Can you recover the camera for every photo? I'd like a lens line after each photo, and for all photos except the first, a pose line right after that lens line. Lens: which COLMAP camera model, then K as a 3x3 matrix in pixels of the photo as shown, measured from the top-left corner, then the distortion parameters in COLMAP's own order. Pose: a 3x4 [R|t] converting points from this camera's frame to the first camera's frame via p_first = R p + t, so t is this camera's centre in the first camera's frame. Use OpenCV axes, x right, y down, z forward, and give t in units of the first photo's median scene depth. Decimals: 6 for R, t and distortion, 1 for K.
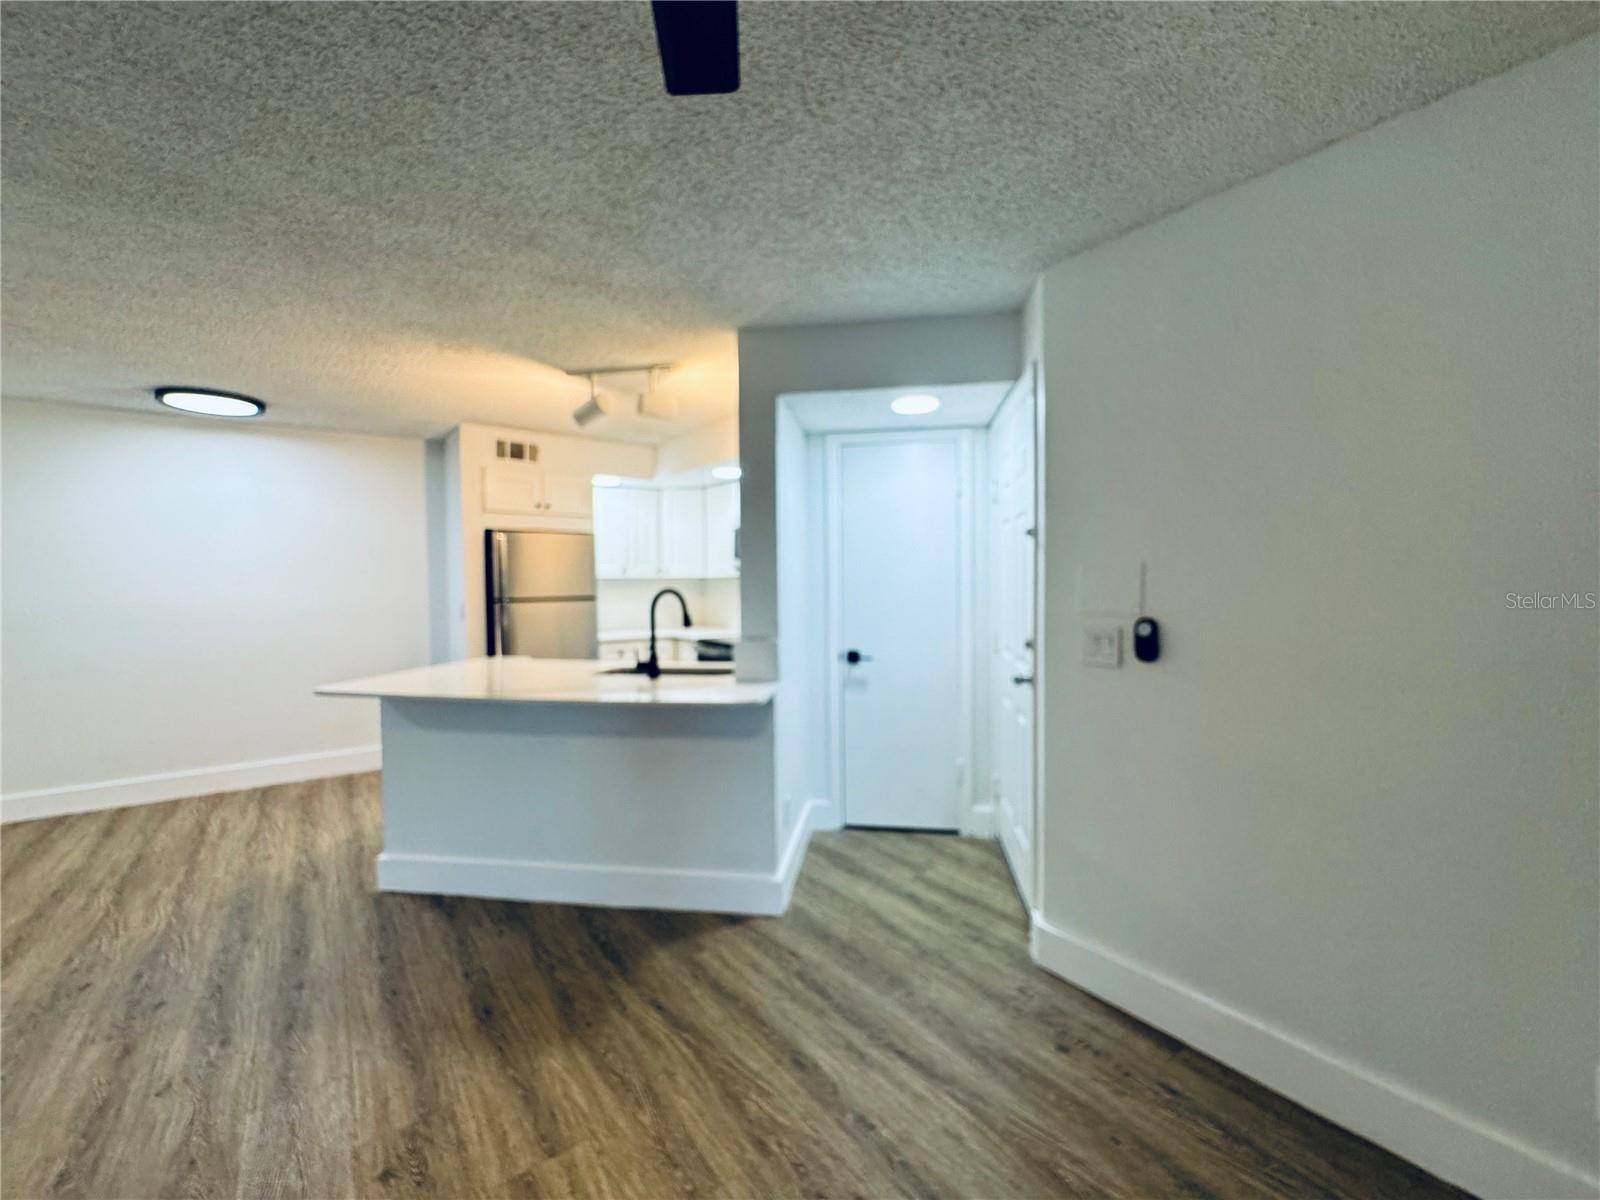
lens RADIAL K [[650.8, 0, 775.2], [0, 650.8, 600.9], [0, 0, 1]] dist [-0.000260, -0.000021]
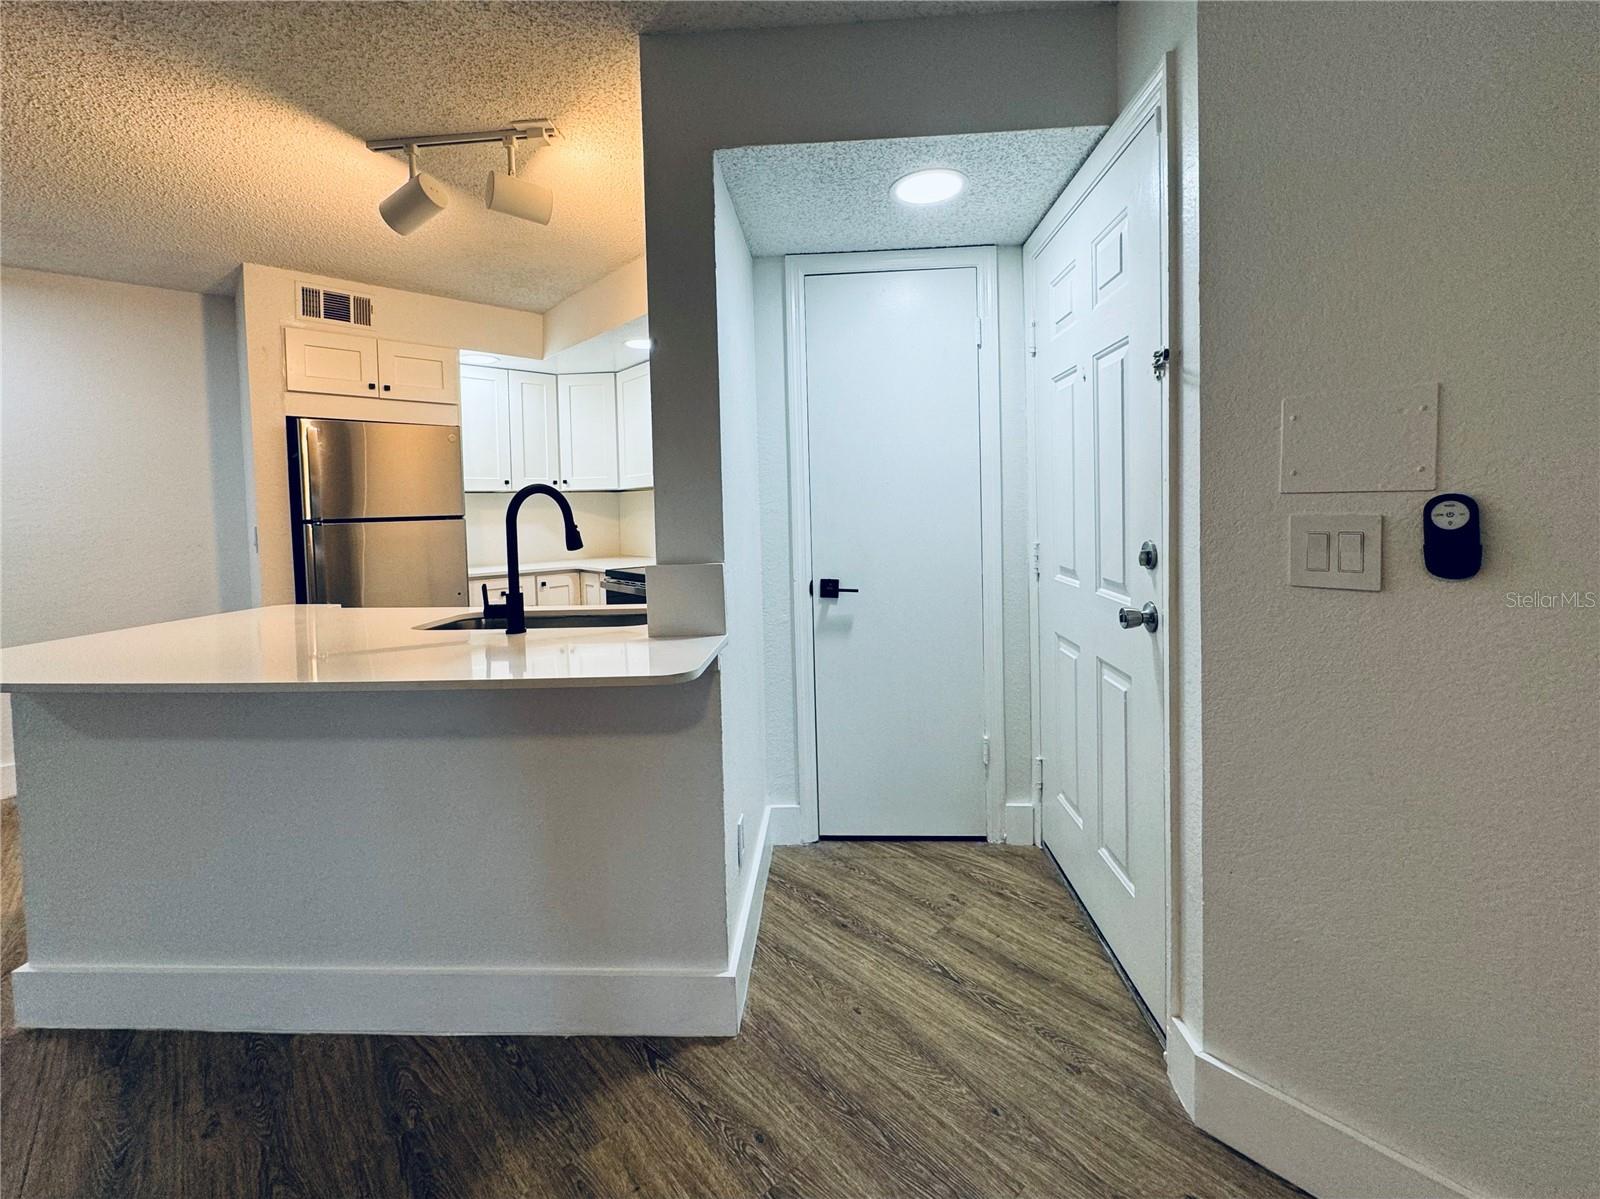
lens RADIAL K [[695.3, 0, 764.7], [0, 695.3, 521.5], [0, 0, 1]] dist [0.002179, 0.000173]
pose [[0.996444, -0.018709, 0.082159, -0.006465], [0.019910, 0.999706, -0.013825, 0.028558], [-0.081876, 0.015411, 0.996523, 0.322523]]
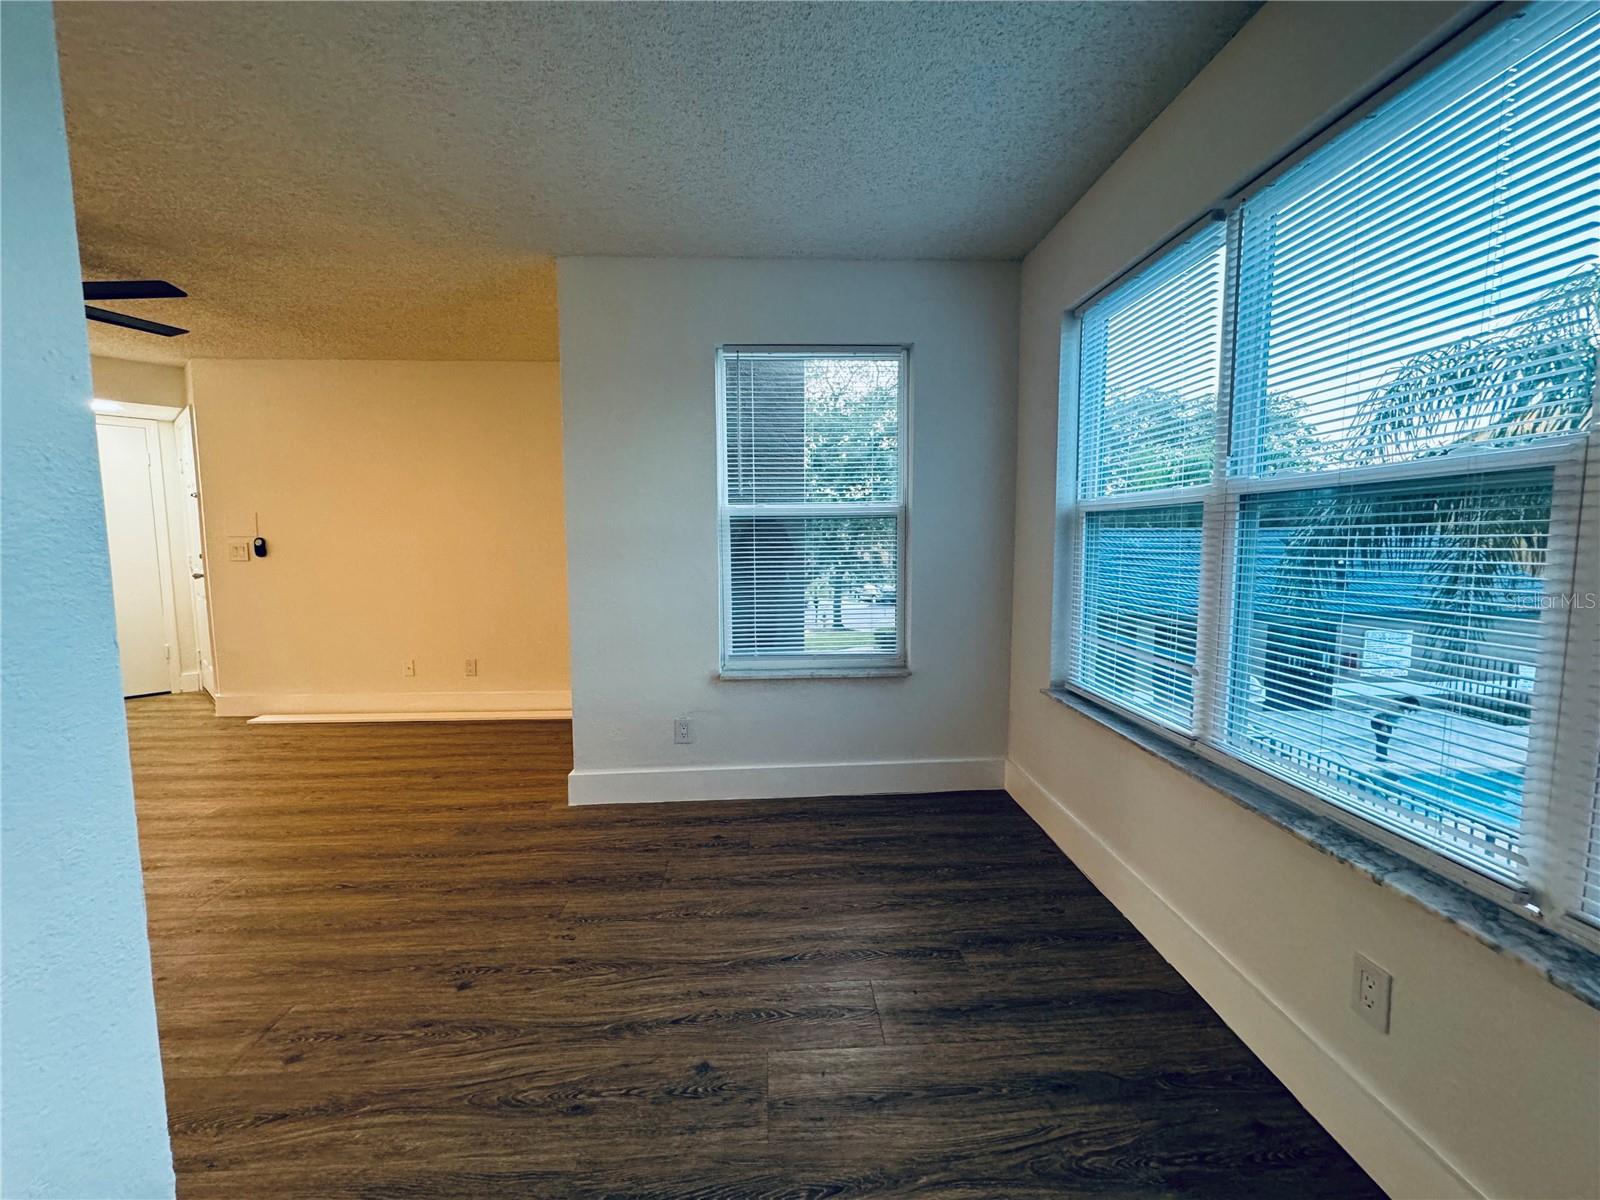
lens RADIAL K [[650.8, 0, 775.2], [0, 650.8, 600.9], [0, 0, 1]] dist [-0.000260, -0.000021]
pose [[0.533336, -0.077482, 0.842347, -0.251219], [0.029306, 0.996891, 0.073142, 0.085265], [-0.845396, -0.014324, 0.533948, -1.102240]]
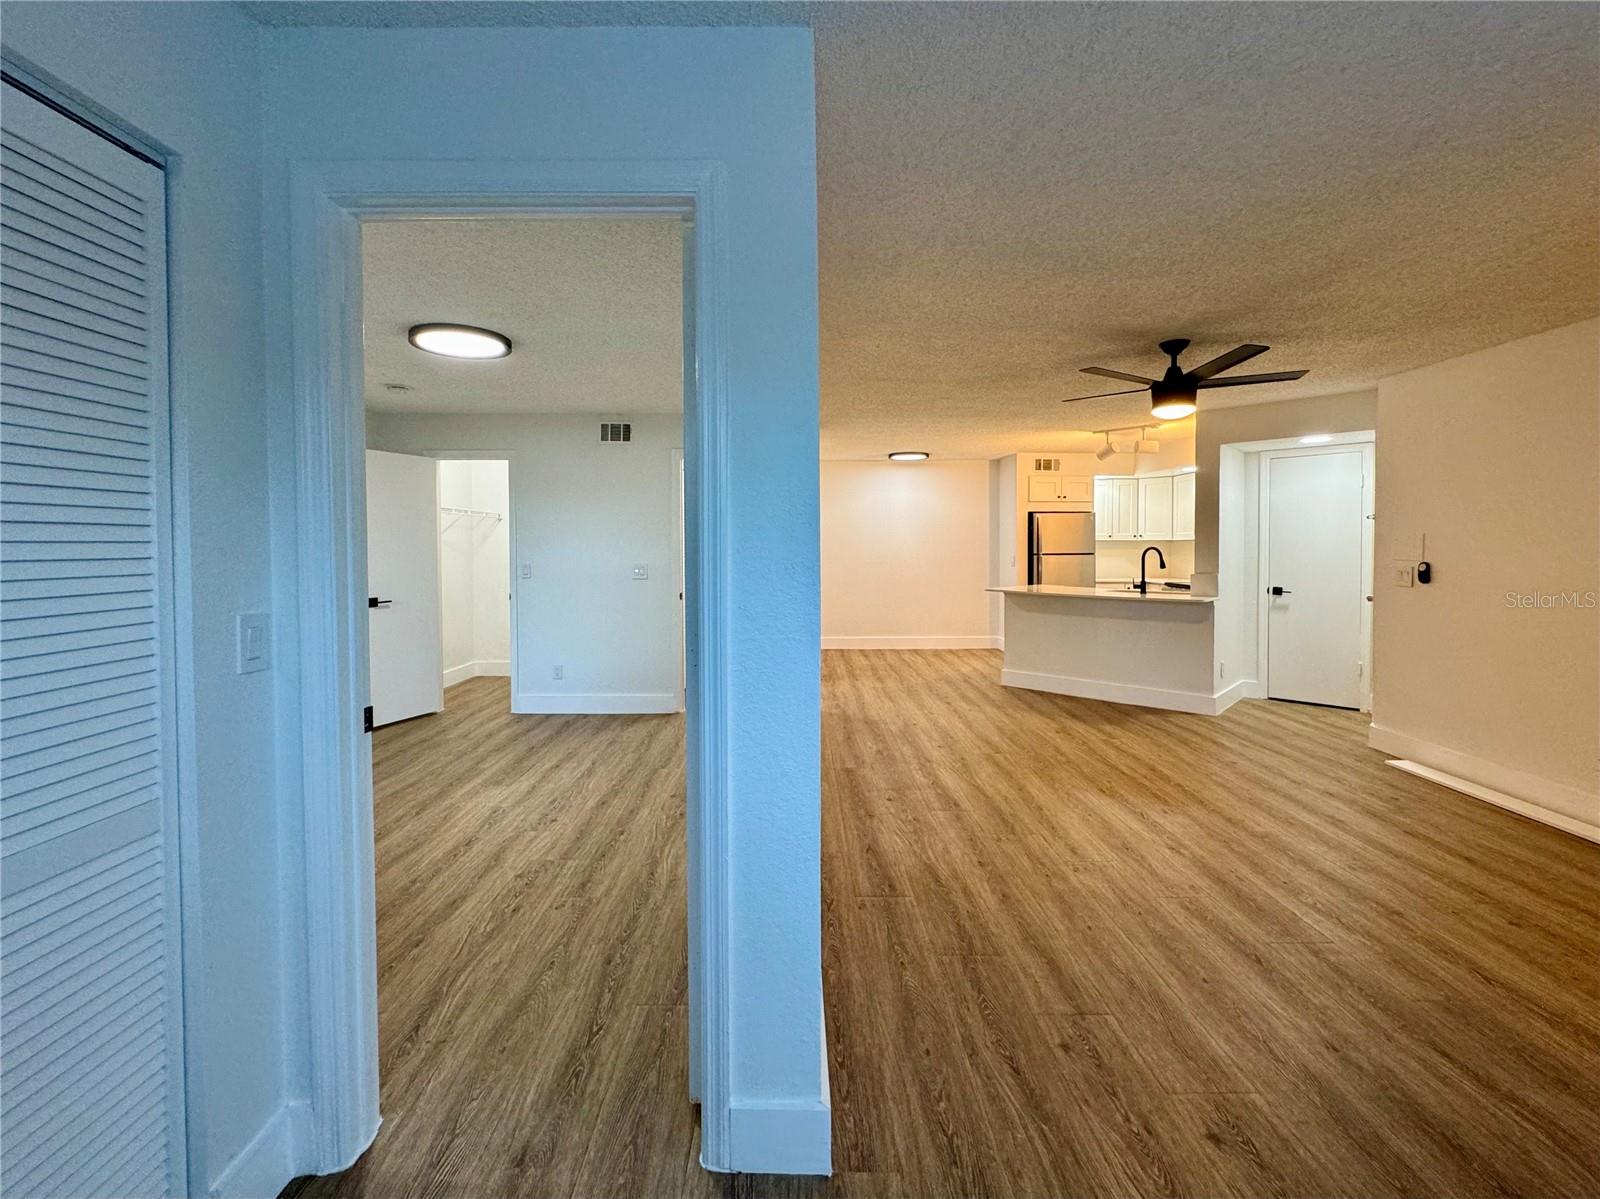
lens RADIAL K [[681.0, 0, 810.2], [0, 681.0, 563.4], [0, 0, 1]] dist [-0.000944, -0.000161]
pose [[0.832366, 0.020039, -0.553864, 0.100988], [-0.020544, 0.999775, 0.005298, 0.037960], [0.553846, 0.006968, 0.832590, -1.152603]]
